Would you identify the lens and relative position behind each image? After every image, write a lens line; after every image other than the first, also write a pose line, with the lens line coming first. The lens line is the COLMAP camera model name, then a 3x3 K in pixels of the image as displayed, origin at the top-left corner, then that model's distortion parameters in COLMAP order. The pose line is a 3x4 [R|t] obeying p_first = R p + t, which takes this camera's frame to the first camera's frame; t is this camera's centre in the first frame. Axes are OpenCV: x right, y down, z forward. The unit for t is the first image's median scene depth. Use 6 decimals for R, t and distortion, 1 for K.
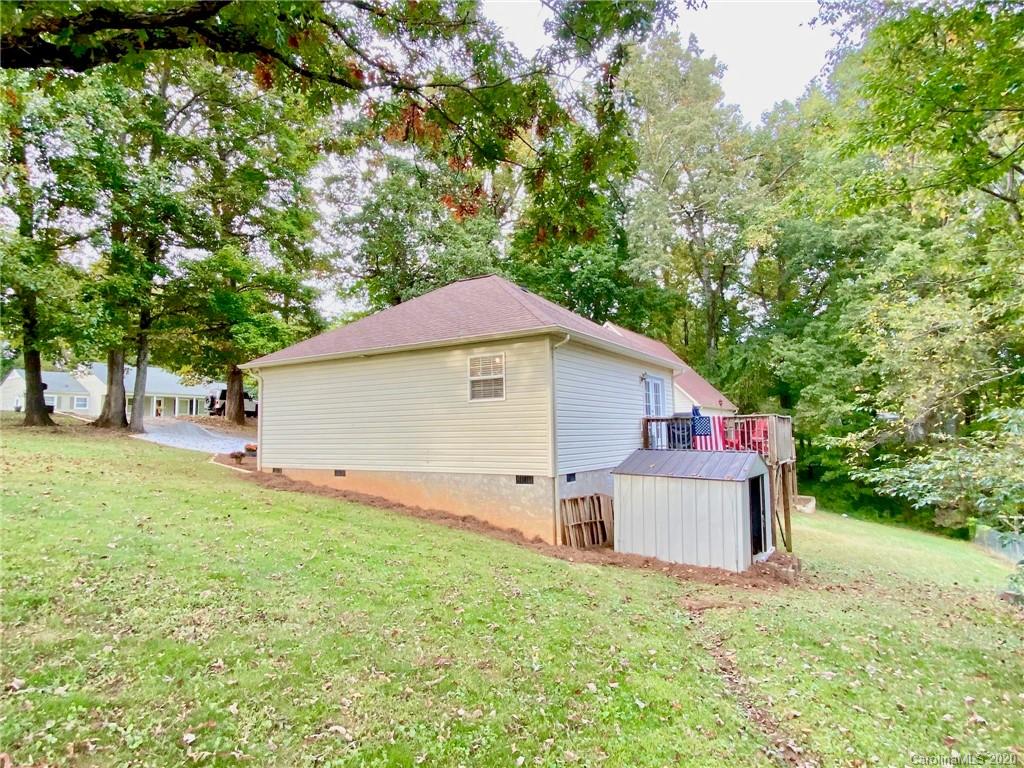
lens RADIAL K [[568.7, 0, 510.5], [0, 568.7, 385.6], [0, 0, 1]] dist [0.002865, 0.000042]
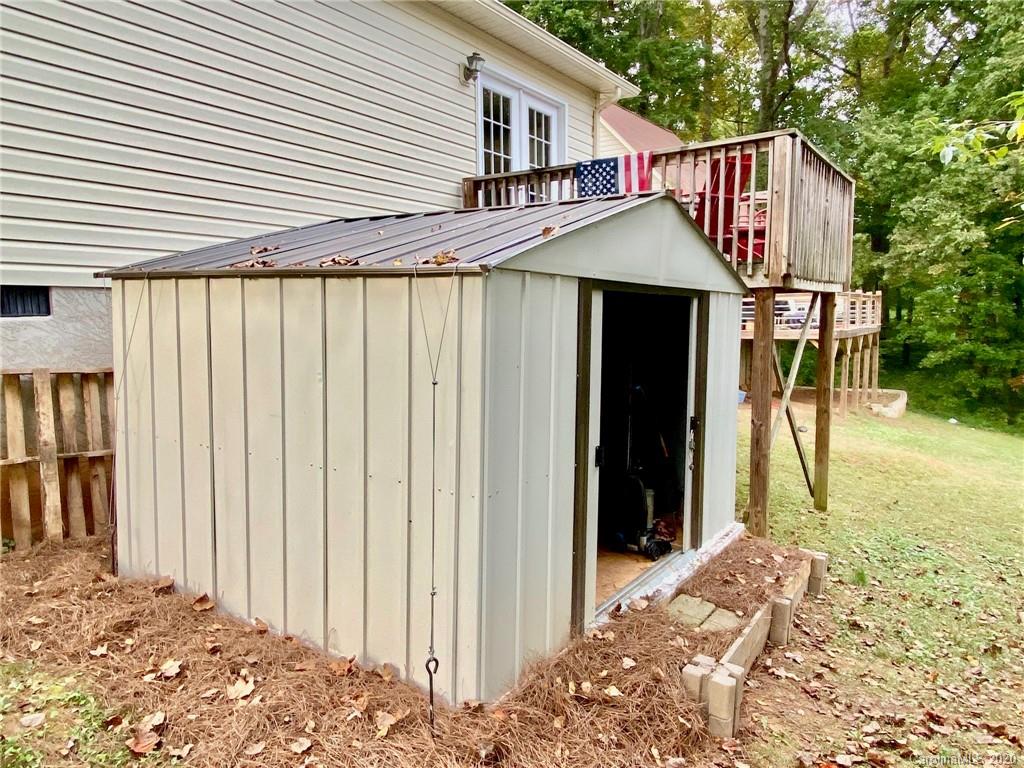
lens RADIAL K [[724.2, 0, 513.5], [0, 724.2, 383.1], [0, 0, 1]] dist [-0.006843, -0.004317]
pose [[0.999706, 0.010343, -0.021917, 0.143251], [-0.006200, 0.983413, 0.181272, 0.054481], [0.023429, -0.181083, 0.983189, 0.254459]]
